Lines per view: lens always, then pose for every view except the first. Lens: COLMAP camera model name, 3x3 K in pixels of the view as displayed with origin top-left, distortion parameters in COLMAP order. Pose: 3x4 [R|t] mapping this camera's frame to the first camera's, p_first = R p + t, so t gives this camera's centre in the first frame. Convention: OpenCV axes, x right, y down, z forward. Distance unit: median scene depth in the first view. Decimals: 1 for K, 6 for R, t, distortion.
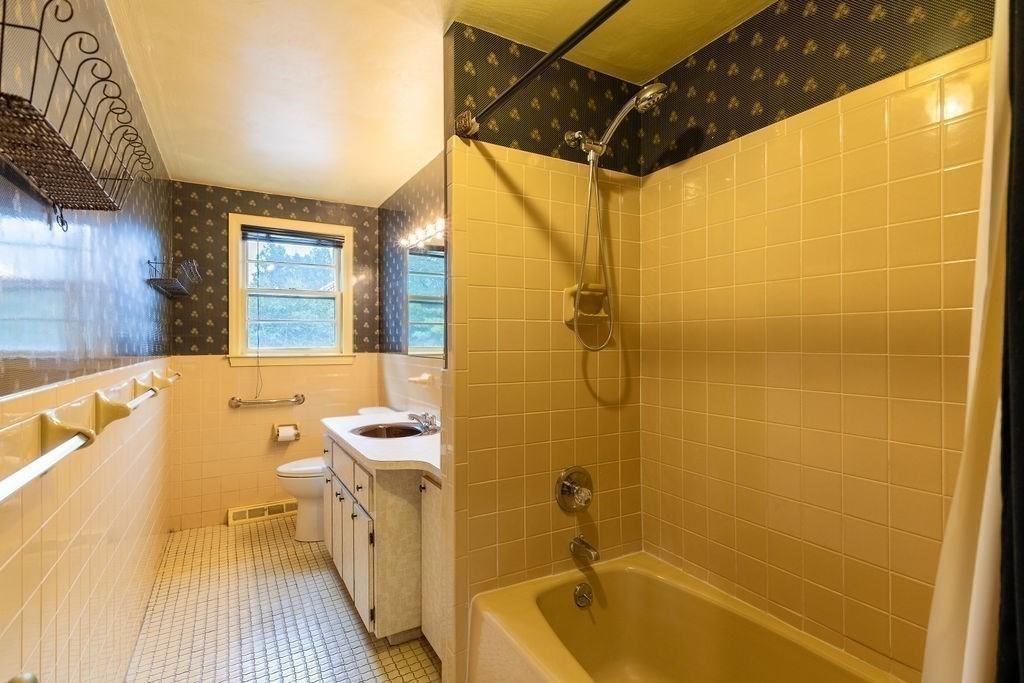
lens RADIAL K [[496.1, 0, 511.4], [0, 496.1, 340.3], [0, 0, 1]] dist [-0.004691, -0.002376]
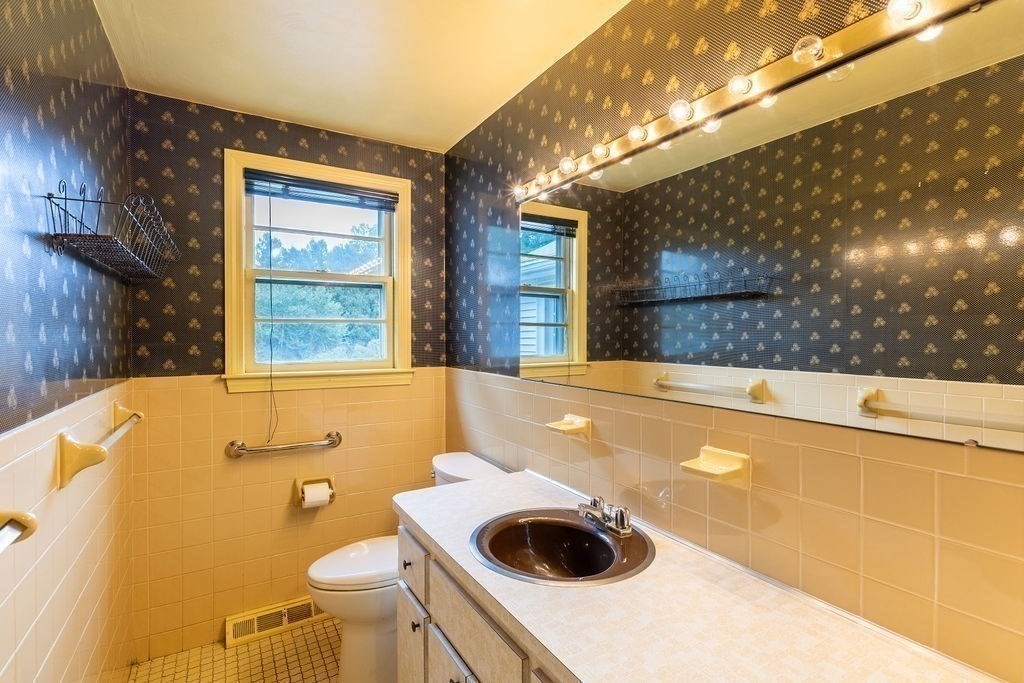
lens RADIAL K [[496.1, 0, 513.4], [0, 496.1, 341.1], [0, 0, 1]] dist [-0.004691, -0.002376]
pose [[0.999943, 0.001856, 0.010482, -0.206650], [-0.001974, 0.999935, 0.011241, -0.020520], [-0.010460, -0.011261, 0.999882, 0.359928]]
